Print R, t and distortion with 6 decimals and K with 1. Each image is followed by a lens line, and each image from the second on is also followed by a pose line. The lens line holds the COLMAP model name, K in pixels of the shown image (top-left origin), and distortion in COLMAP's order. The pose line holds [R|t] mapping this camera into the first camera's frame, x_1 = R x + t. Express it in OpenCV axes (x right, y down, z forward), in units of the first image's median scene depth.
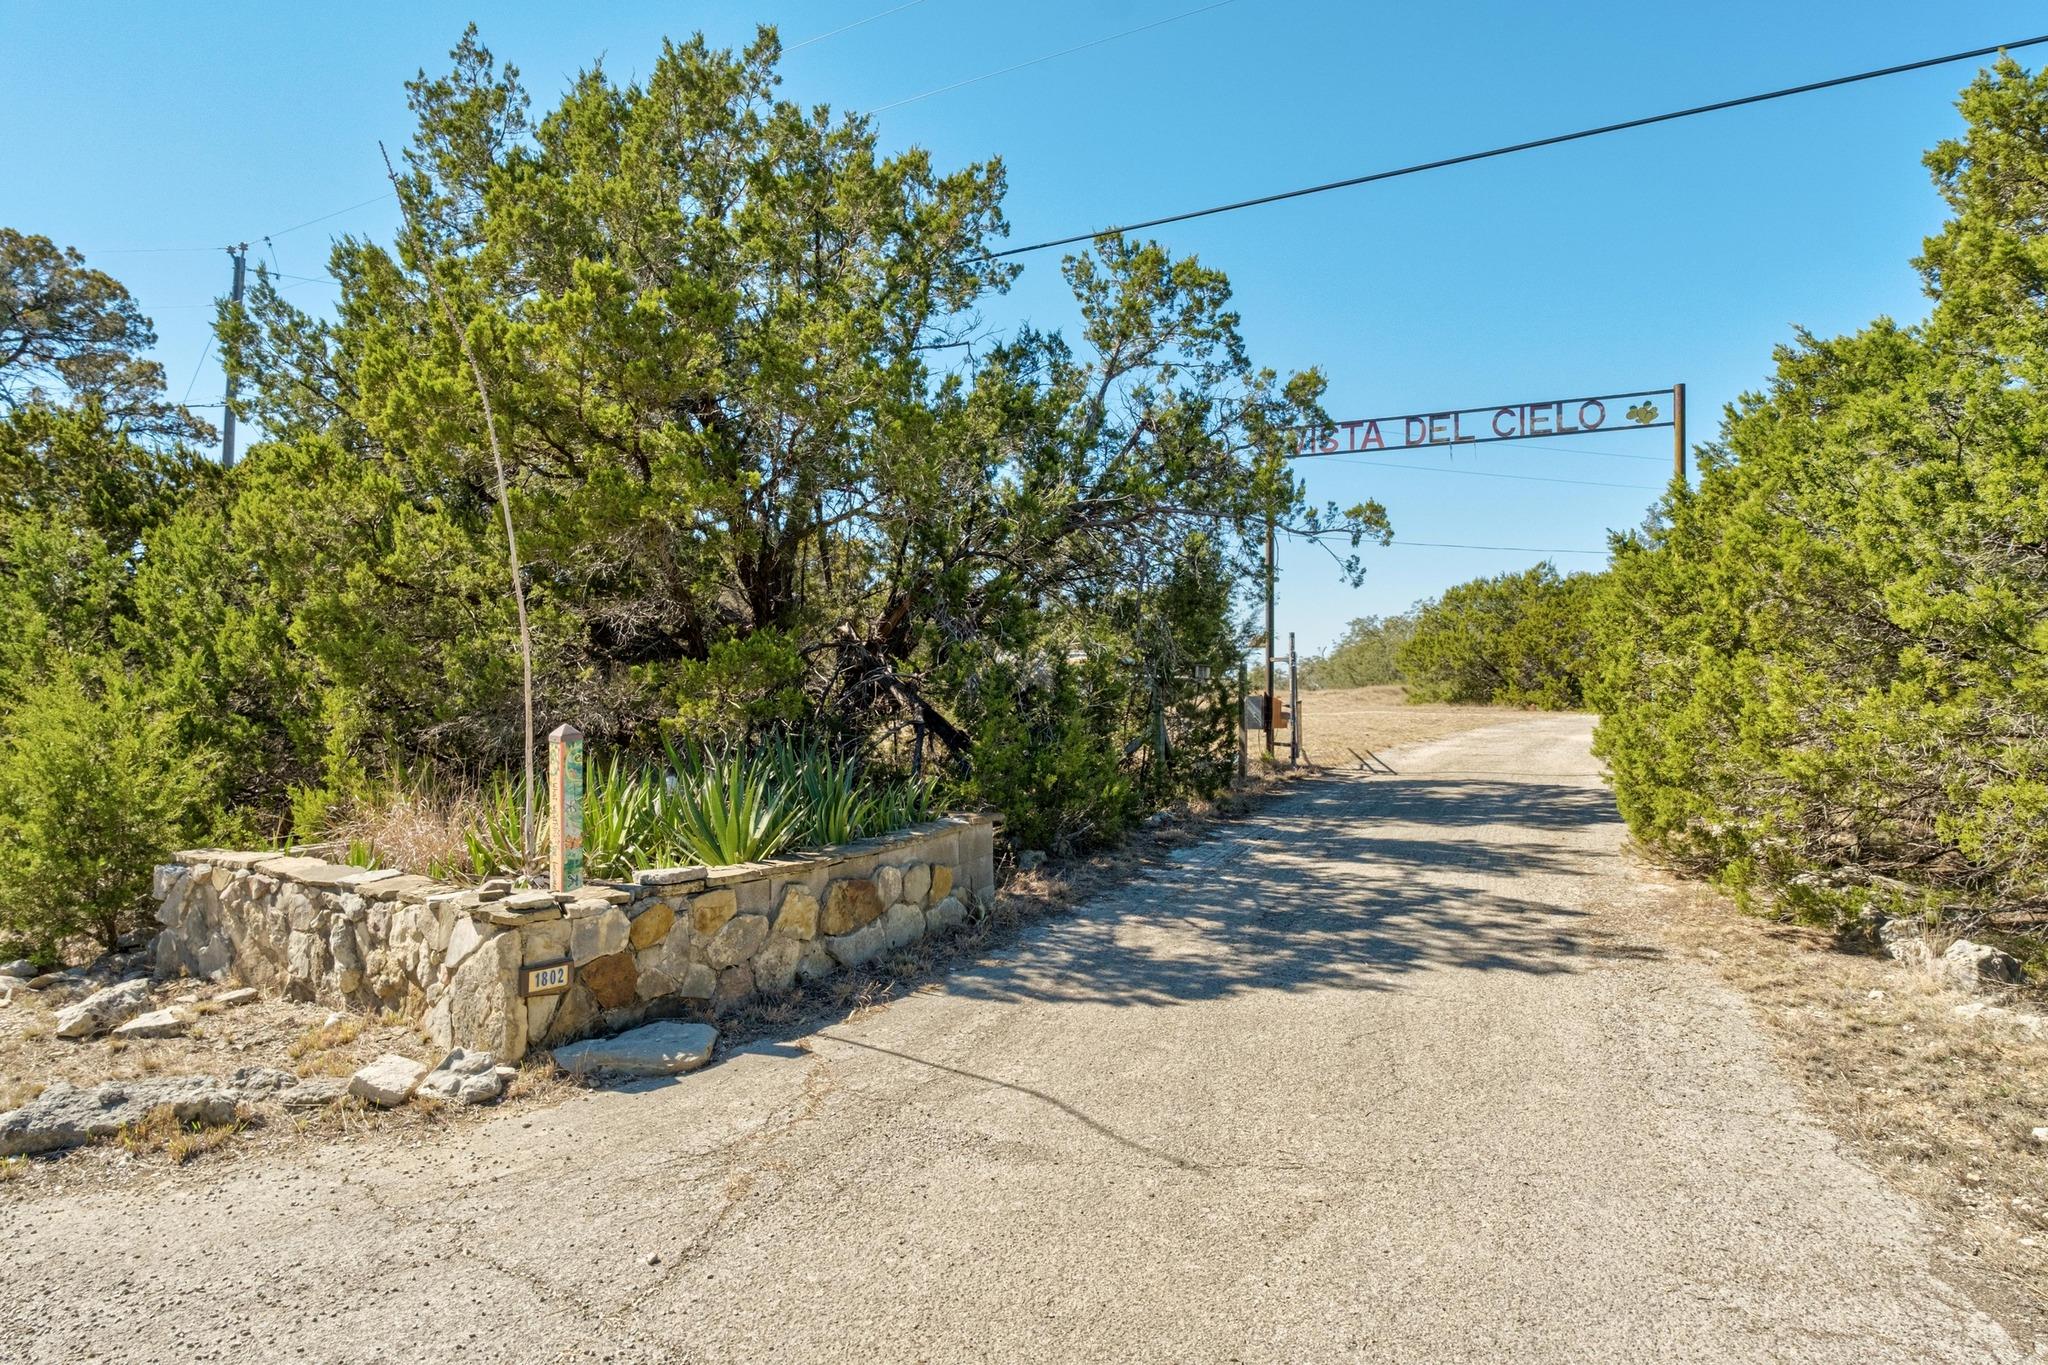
lens RADIAL K [[1202.0, 0, 1026.4], [0, 1202.0, 674.7], [0, 0, 1]] dist [0.000097, 0.000423]
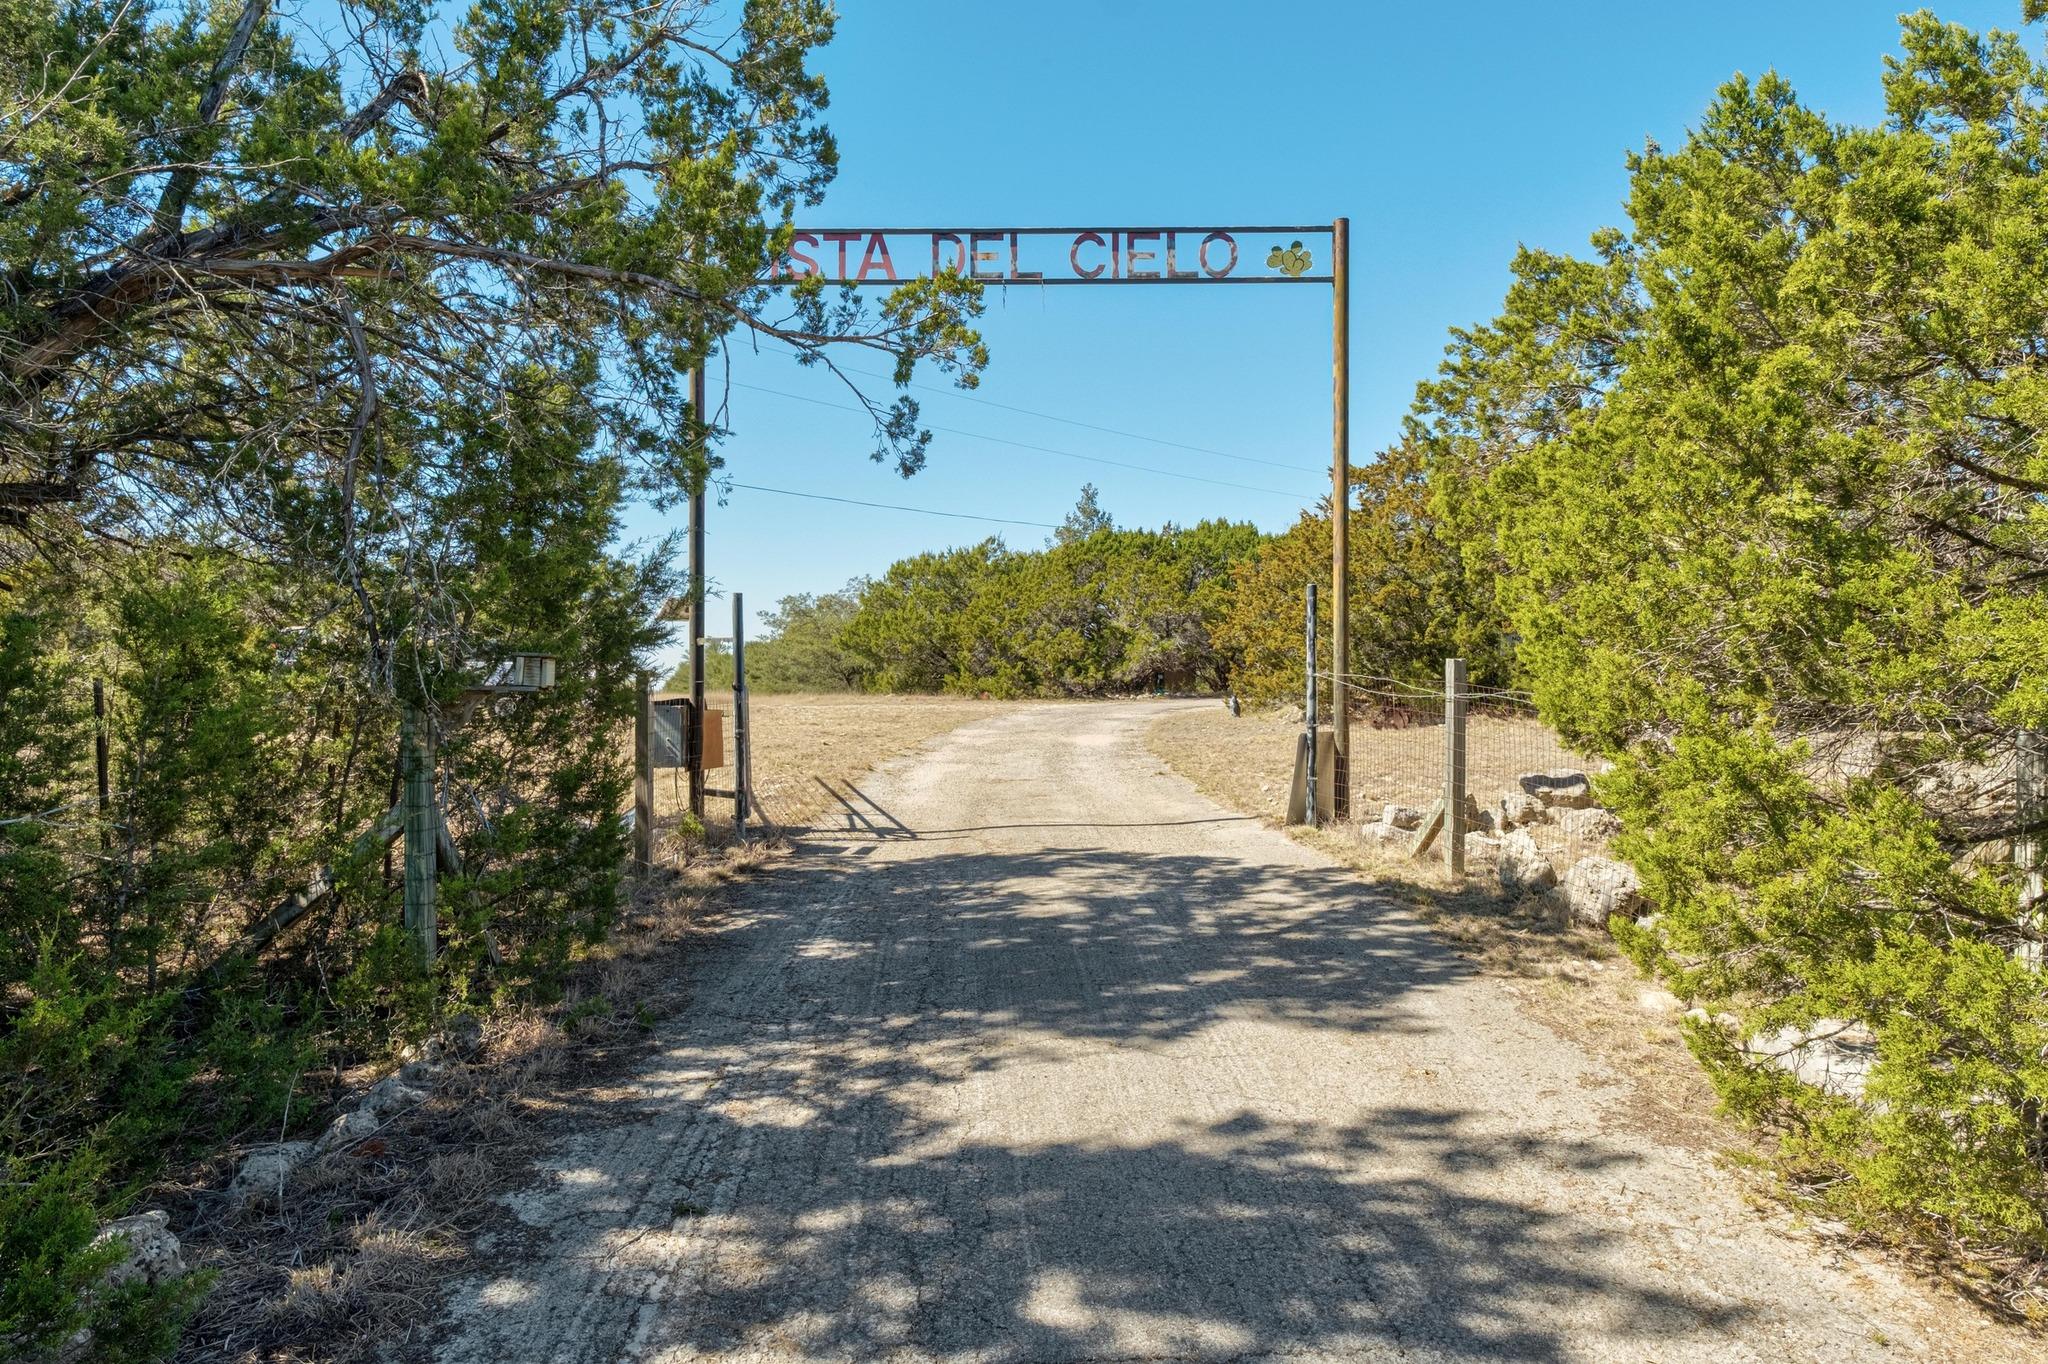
lens RADIAL K [[1175.8, 0, 1027.9], [0, 1175.8, 645.5], [0, 0, 1]] dist [0.001250, 0.000446]
pose [[0.885528, 0.002517, 0.464578, 0.093256], [0.002086, 0.999954, -0.009395, -0.005808], [-0.464581, 0.009288, 0.885482, 0.486863]]
